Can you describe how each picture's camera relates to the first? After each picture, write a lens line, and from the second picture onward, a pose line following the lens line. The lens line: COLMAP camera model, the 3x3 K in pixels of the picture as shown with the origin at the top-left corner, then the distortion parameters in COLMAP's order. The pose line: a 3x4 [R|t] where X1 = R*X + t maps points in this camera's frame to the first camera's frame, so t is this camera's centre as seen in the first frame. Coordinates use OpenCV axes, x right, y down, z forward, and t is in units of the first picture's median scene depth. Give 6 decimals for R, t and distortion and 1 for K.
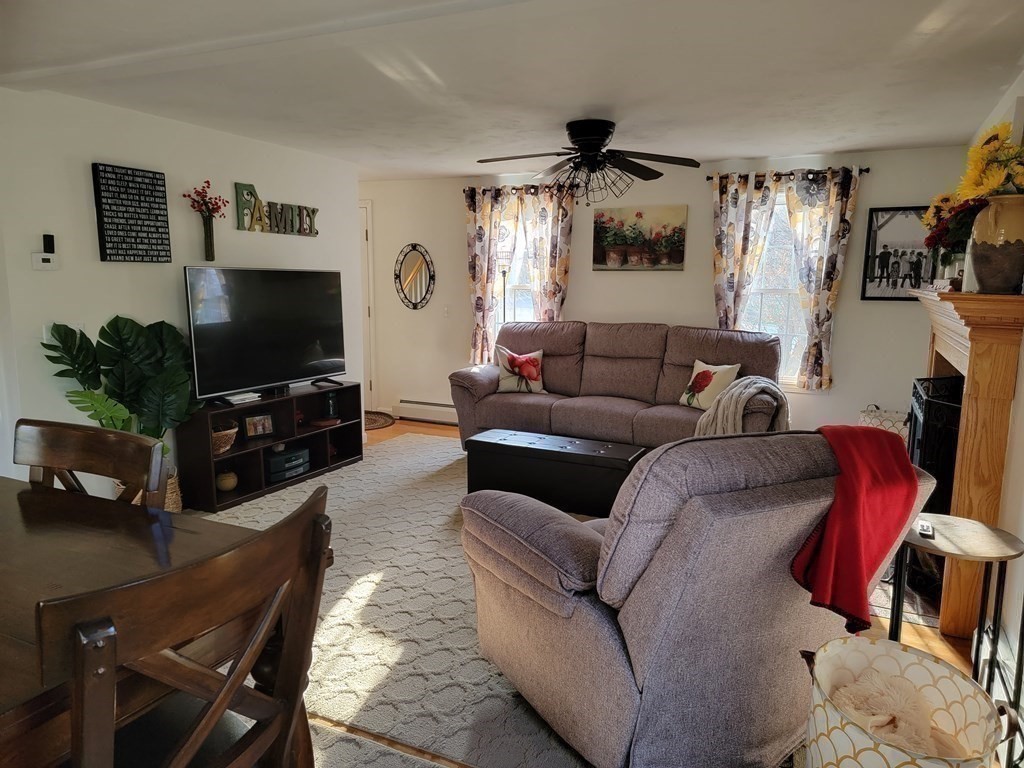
lens RADIAL K [[707.0, 0, 516.5], [0, 707.0, 388.6], [0, 0, 1]] dist [0.097153, -0.080824]
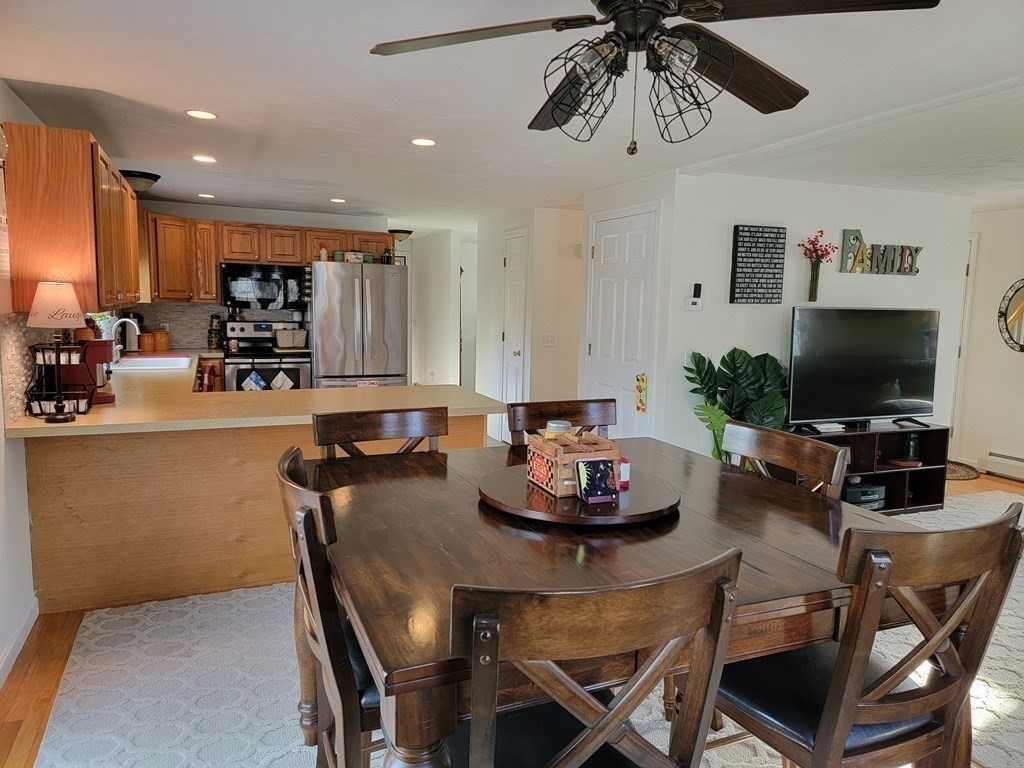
lens RADIAL K [[707.0, 0, 513.8], [0, 707.0, 386.5], [0, 0, 1]] dist [0.097153, -0.080824]
pose [[0.749722, 0.083609, -0.656450, -0.032854], [-0.115704, 0.993268, -0.005636, 0.012678], [0.651559, 0.080179, 0.754348, -0.128377]]
